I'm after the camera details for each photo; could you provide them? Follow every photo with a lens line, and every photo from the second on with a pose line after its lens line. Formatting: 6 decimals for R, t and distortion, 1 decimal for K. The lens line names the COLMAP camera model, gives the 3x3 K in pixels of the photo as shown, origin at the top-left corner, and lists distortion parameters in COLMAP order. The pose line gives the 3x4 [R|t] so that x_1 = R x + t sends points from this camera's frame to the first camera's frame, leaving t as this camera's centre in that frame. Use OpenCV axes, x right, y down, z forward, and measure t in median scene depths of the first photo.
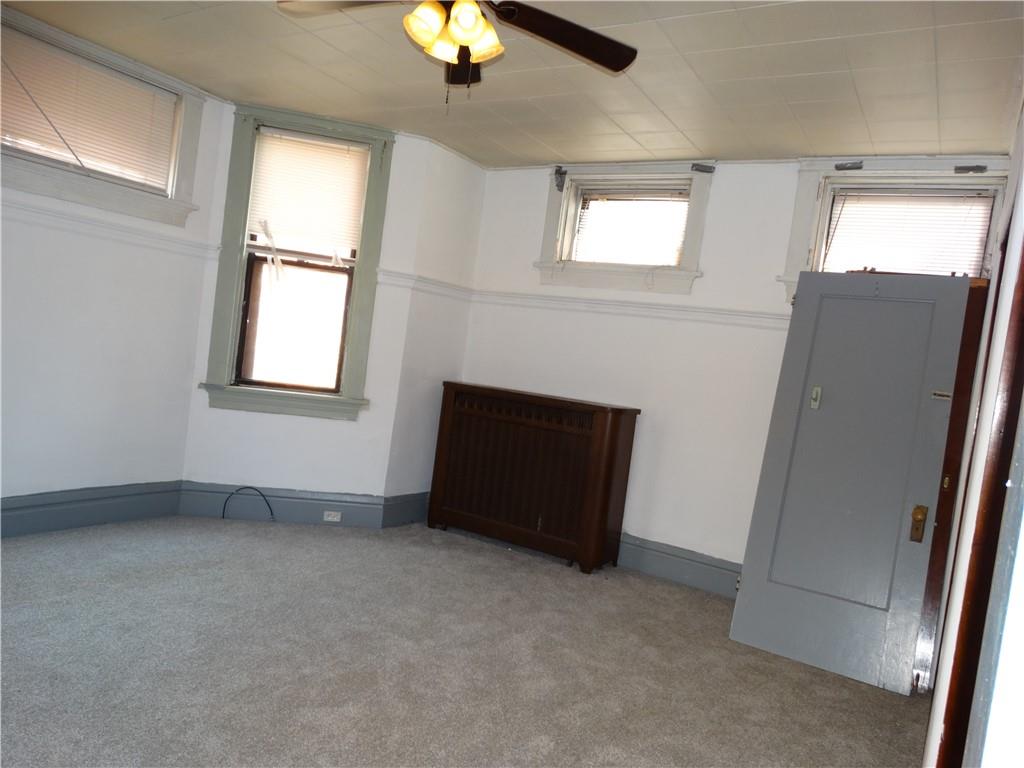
lens RADIAL K [[747.0, 0, 515.0], [0, 747.0, 387.6], [0, 0, 1]] dist [0.032667, -0.002652]
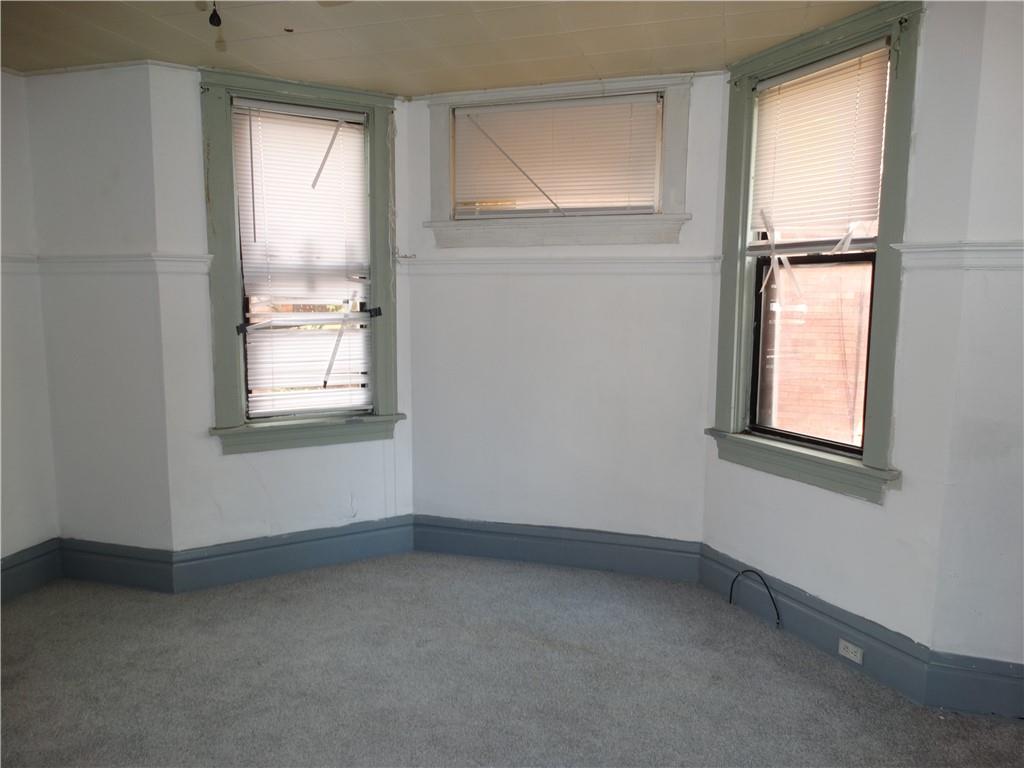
lens RADIAL K [[747.0, 0, 515.0], [0, 747.0, 387.6], [0, 0, 1]] dist [0.032667, -0.002652]
pose [[0.220034, 0.000563, -0.975492, 0.324002], [-0.034229, 0.999388, -0.007143, -0.036214], [0.974891, 0.034962, 0.219919, 0.606815]]
